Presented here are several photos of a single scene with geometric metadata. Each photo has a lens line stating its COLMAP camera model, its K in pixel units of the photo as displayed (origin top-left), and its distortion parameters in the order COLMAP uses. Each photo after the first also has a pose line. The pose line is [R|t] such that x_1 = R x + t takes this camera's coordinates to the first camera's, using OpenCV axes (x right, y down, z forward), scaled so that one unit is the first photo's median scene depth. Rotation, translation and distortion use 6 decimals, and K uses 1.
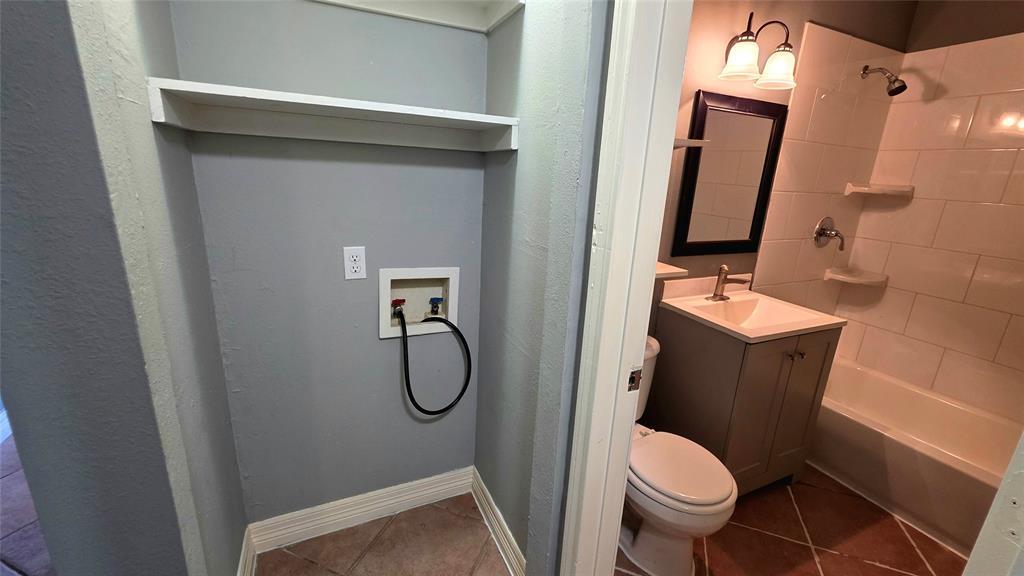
lens RADIAL K [[408.6, 0, 517.8], [0, 408.6, 284.4], [0, 0, 1]] dist [0.003286, -0.000470]
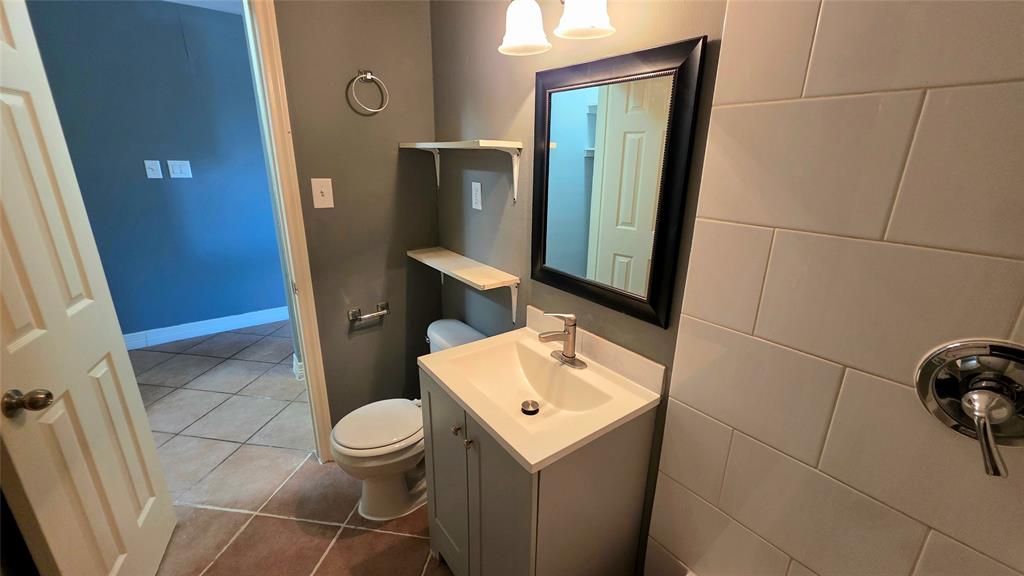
lens RADIAL K [[408.6, 0, 517.8], [0, 408.6, 284.4], [0, 0, 1]] dist [0.003286, -0.000470]
pose [[0.214467, 0.250190, -0.944145, 1.045167], [-0.267874, 0.944640, 0.189472, -0.184798], [0.939280, 0.212276, 0.269613, 0.680354]]
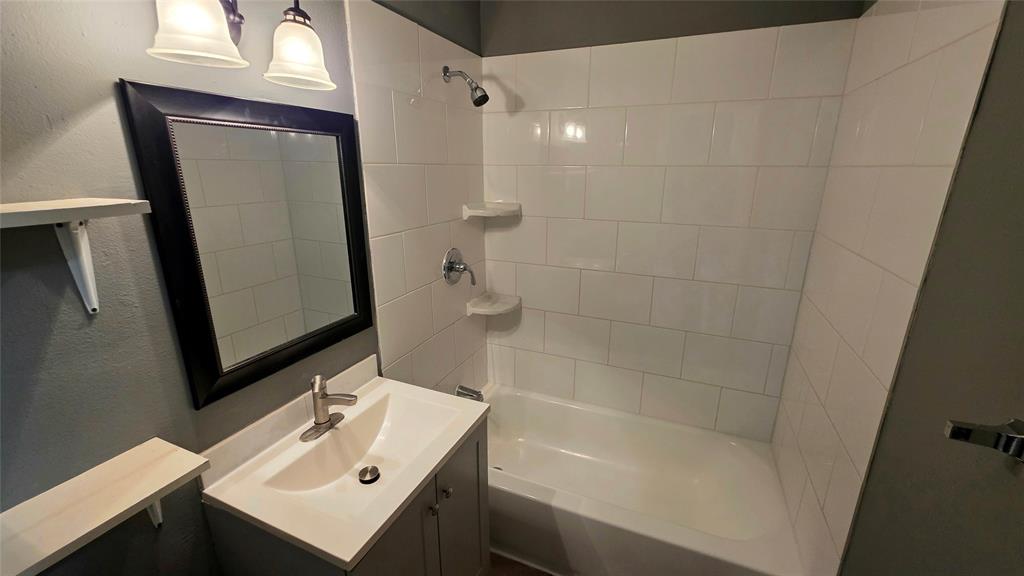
lens RADIAL K [[409.8, 0, 515.7], [0, 409.8, 285.5], [0, 0, 1]] dist [0.002455, -0.000012]
pose [[0.744111, -0.228117, 0.627903, 0.349848], [0.208552, 0.972243, 0.106067, -0.171281], [-0.634670, 0.052024, 0.771030, 0.312096]]
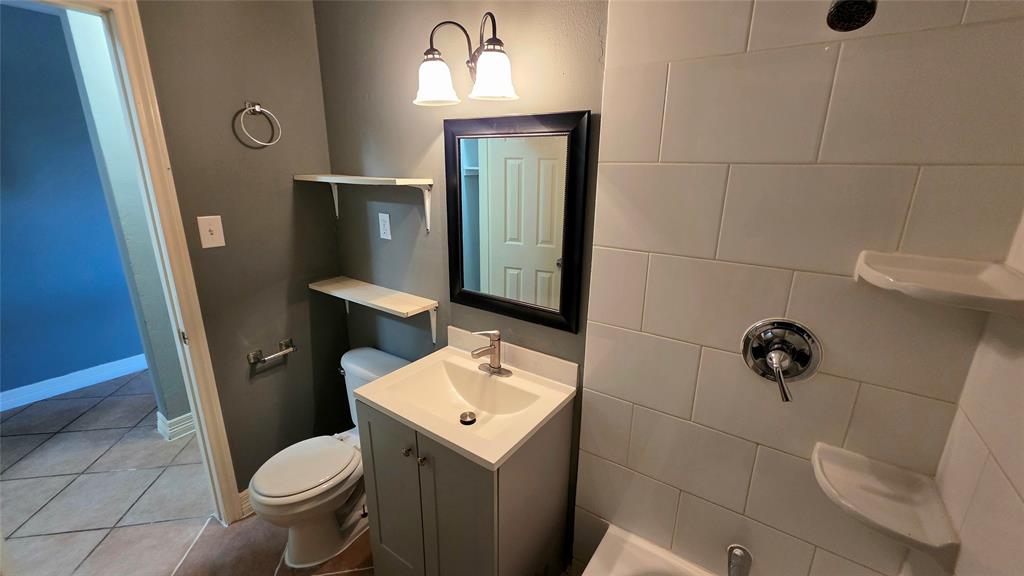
lens RADIAL K [[408.6, 0, 517.8], [0, 408.6, 284.4], [0, 0, 1]] dist [0.003286, -0.000470]
pose [[0.511028, 0.199076, -0.836193, 1.088809], [-0.221132, 0.970516, 0.095913, -0.201464], [0.830633, 0.135895, 0.539983, 0.567849]]
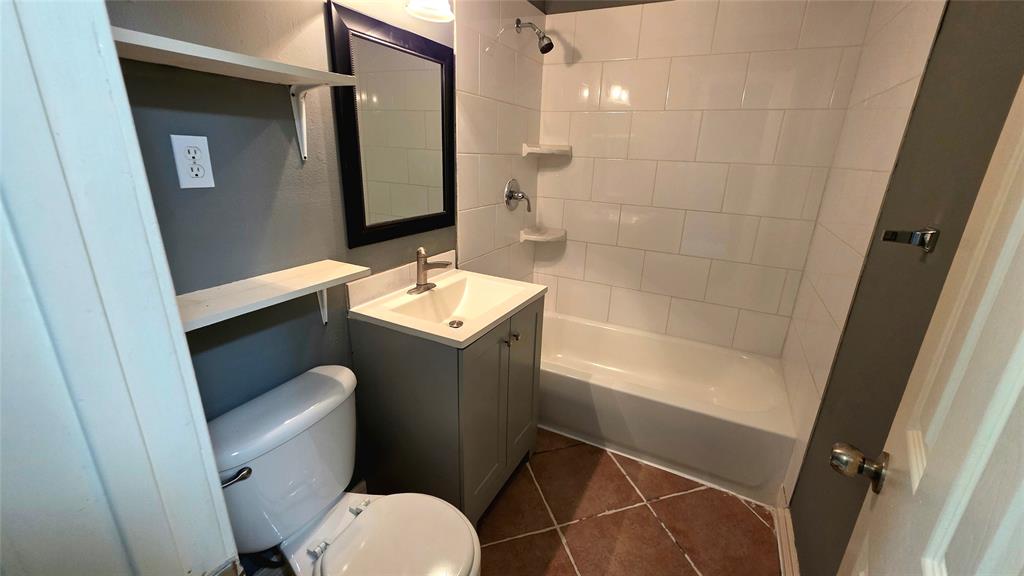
lens RADIAL K [[408.6, 0, 517.8], [0, 408.6, 284.4], [0, 0, 1]] dist [0.003286, -0.000470]
pose [[0.791437, -0.208303, 0.574664, 0.167194], [0.166966, 0.978061, 0.124576, -0.041892], [-0.588005, -0.002645, 0.808853, 0.221567]]
